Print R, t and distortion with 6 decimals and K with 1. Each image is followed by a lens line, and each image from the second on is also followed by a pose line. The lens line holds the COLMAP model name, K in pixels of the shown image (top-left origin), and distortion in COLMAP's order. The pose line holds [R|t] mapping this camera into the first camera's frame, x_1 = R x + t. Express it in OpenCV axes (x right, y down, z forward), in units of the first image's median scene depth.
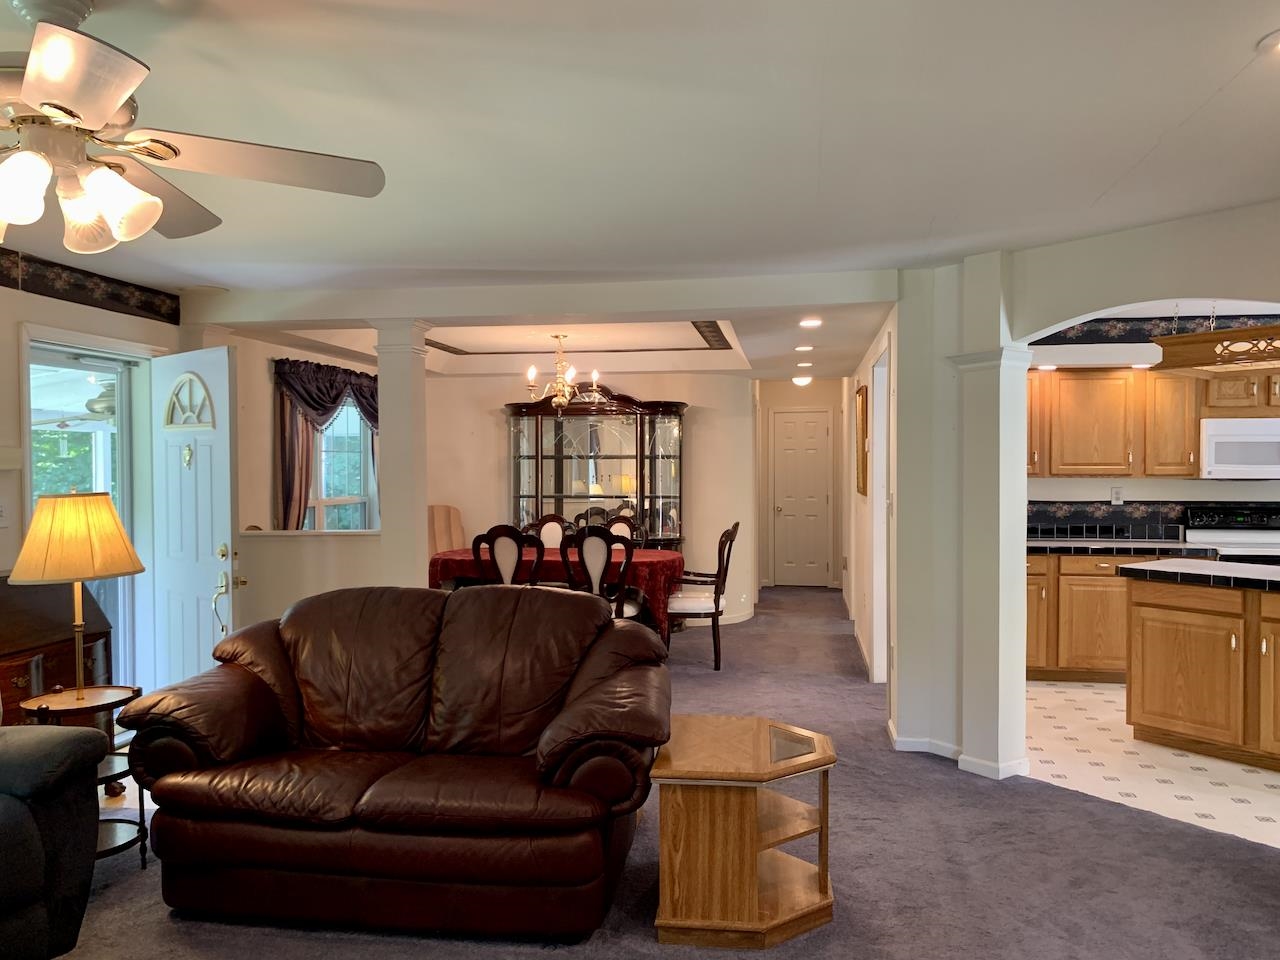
lens RADIAL K [[991.6, 0, 641.3], [0, 991.6, 485.2], [0, 0, 1]] dist [0.029280, -0.022208]
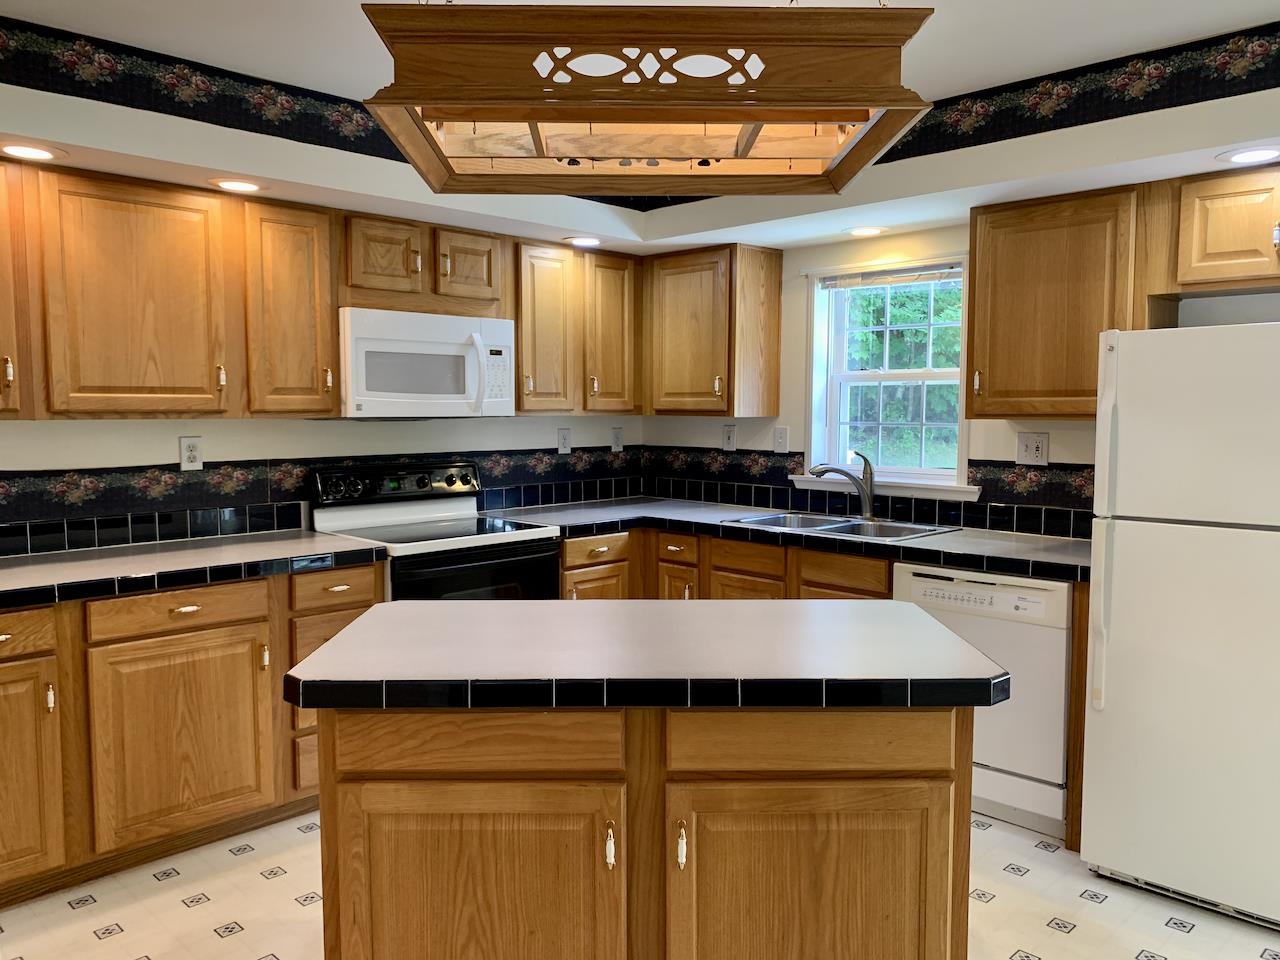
lens RADIAL K [[991.6, 0, 641.0], [0, 991.6, 485.1], [0, 0, 1]] dist [0.029280, -0.022208]
pose [[0.592139, -0.065915, 0.803135, 0.215510], [0.017472, 0.997465, 0.068982, -0.004585], [-0.805646, -0.026815, 0.591790, 0.543963]]
